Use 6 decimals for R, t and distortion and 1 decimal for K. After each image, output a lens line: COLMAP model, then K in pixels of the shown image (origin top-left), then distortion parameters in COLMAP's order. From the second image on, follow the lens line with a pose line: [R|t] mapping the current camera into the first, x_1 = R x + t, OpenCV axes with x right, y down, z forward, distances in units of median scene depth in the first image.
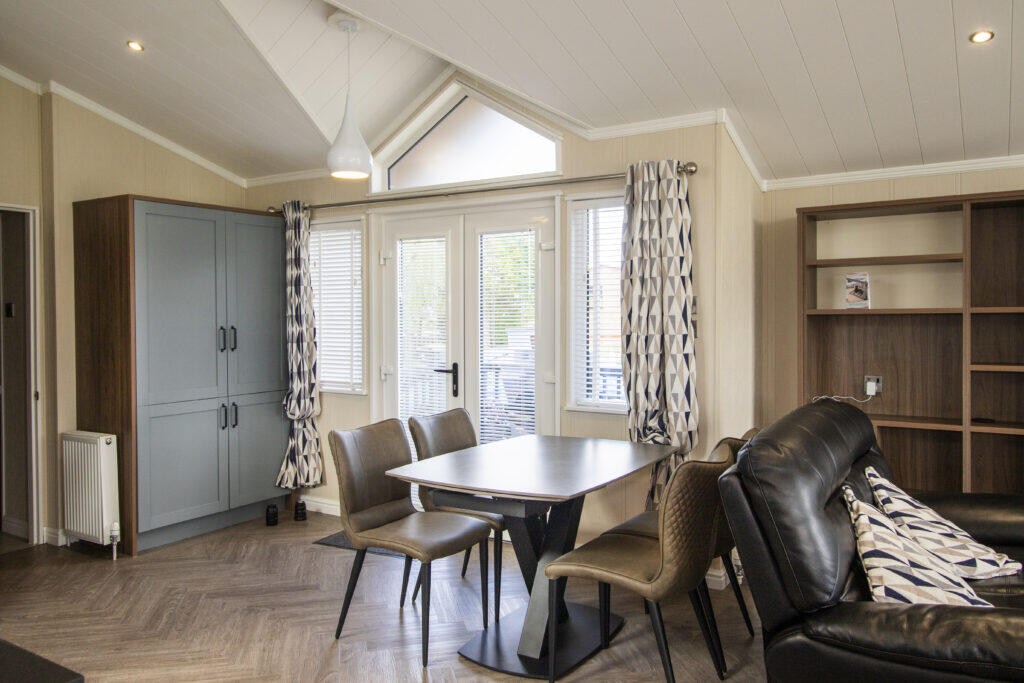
lens RADIAL K [[758.3, 0, 515.6], [0, 758.3, 327.5], [0, 0, 1]] dist [0.013295, -0.009039]
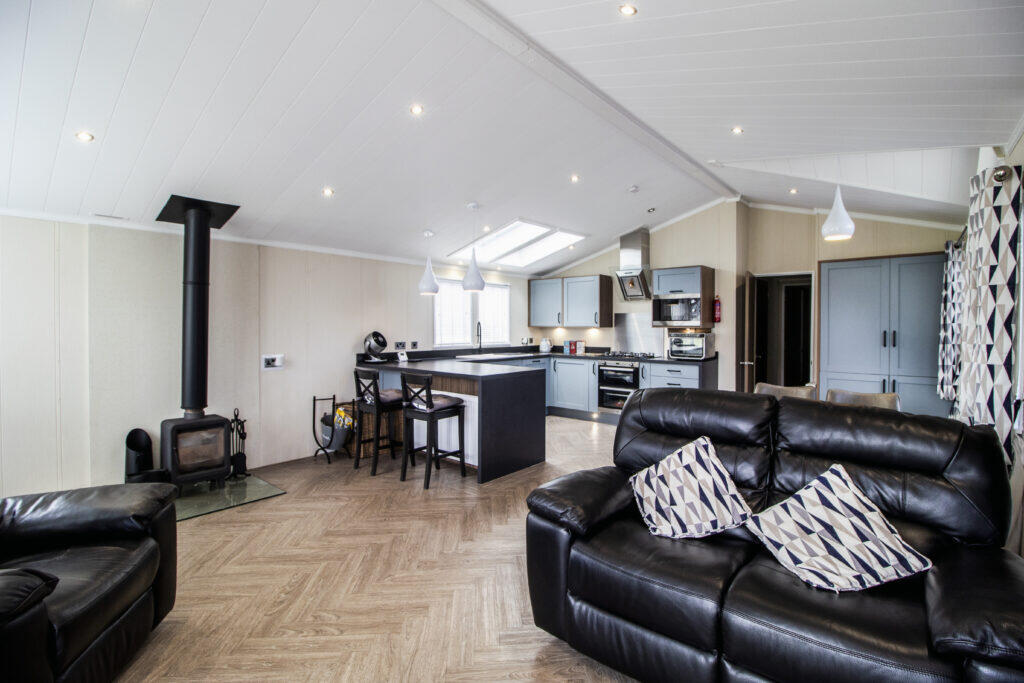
lens RADIAL K [[470.3, 0, 516.6], [0, 470.3, 328.2], [0, 0, 1]] dist [0.004093, -0.013686]
pose [[-0.137160, 0.012807, -0.990466, 0.831798], [-0.017680, 0.999725, 0.015375, -0.009769], [0.990391, 0.019621, -0.136896, 0.439850]]
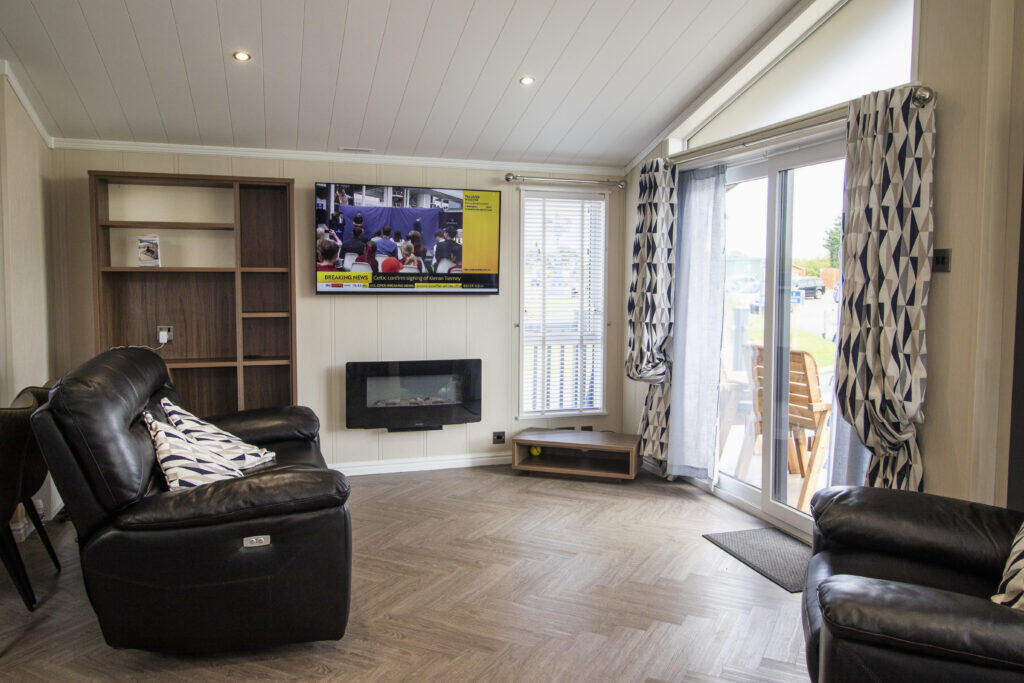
lens RADIAL K [[758.3, 0, 524.4], [0, 758.3, 327.1], [0, 0, 1]] dist [0.013295, -0.009039]
pose [[0.633935, -0.042657, 0.772209, -0.070816], [0.000529, 0.998501, 0.054723, 0.003039], [-0.773386, -0.034282, 0.633008, -0.144241]]
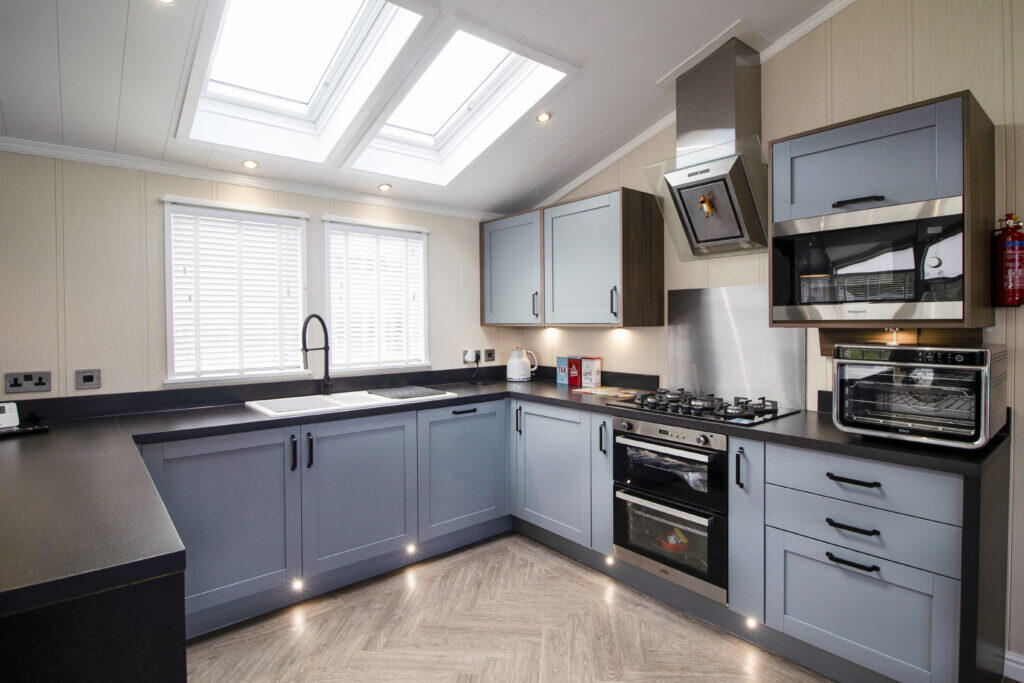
lens RADIAL K [[524.3, 0, 522.0], [0, 524.3, 329.9], [0, 0, 1]] dist [-0.002849, -0.002049]
pose [[-0.301885, 0.024040, -0.953041, -0.138642], [-0.006704, 0.999604, 0.027338, -0.005851], [0.953321, 0.014642, -0.301604, 0.585189]]
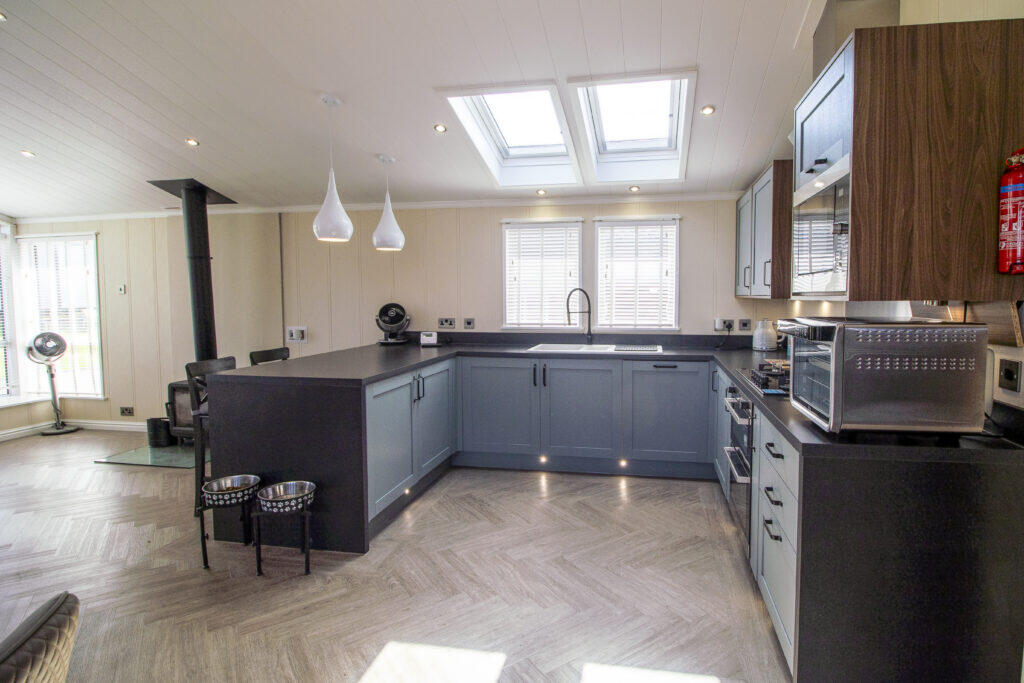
lens RADIAL K [[532.0, 0, 561.0], [0, 532.0, 329.6], [0, 0, 1]] dist [0.002829, -0.013122]
pose [[-0.924847, 0.033434, -0.378866, -0.304133], [0.002816, 0.996703, 0.081083, -0.009301], [0.380328, 0.073923, -0.921893, 1.068973]]
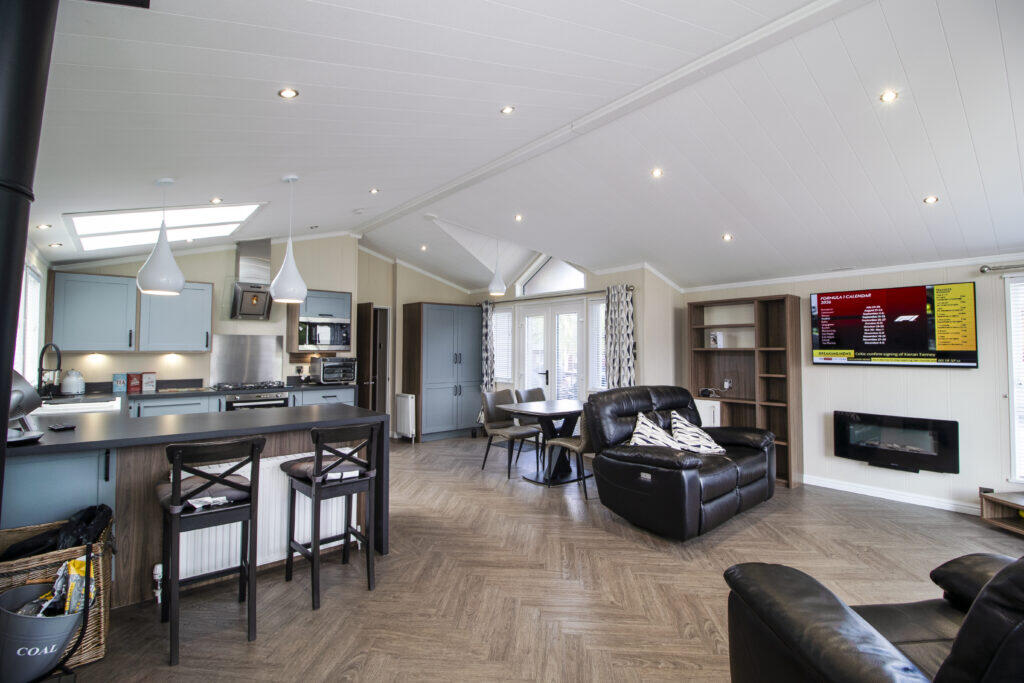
lens RADIAL K [[470.3, 0, 521.4], [0, 470.3, 330.9], [0, 0, 1]] dist [0.004093, -0.013686]
pose [[0.956637, -0.002717, -0.291269, 0.304978], [-0.013357, 0.998495, -0.053184, 0.005734], [0.290975, 0.054768, 0.955162, -0.458633]]
